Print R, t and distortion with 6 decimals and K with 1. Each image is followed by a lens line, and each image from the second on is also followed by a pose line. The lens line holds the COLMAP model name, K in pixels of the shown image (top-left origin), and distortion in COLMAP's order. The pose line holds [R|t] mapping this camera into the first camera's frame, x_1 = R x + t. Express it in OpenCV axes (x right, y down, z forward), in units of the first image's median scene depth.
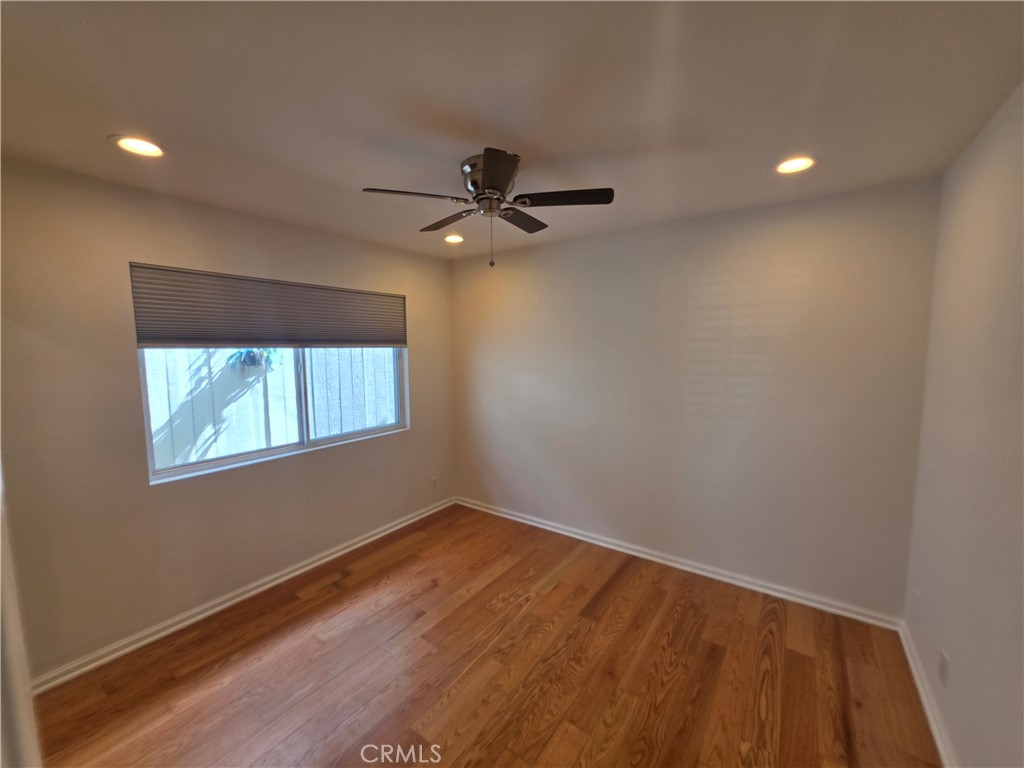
lens RADIAL K [[412.8, 0, 510.4], [0, 412.8, 386.1], [0, 0, 1]] dist [-0.002429, -0.000385]
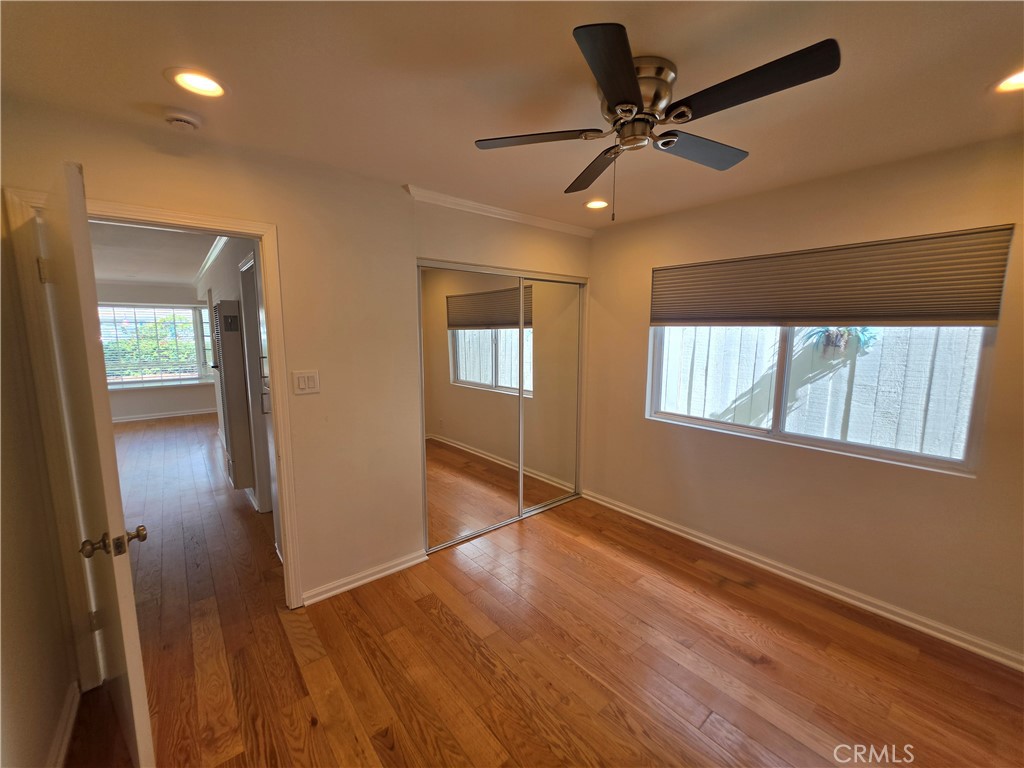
lens RADIAL K [[412.8, 0, 510.4], [0, 412.8, 386.1], [0, 0, 1]] dist [-0.002429, -0.000385]
pose [[-0.258962, 0.140227, -0.955654, 0.613179], [-0.089042, 0.981726, 0.168182, -0.076520], [0.961774, 0.128646, -0.241744, 0.798541]]
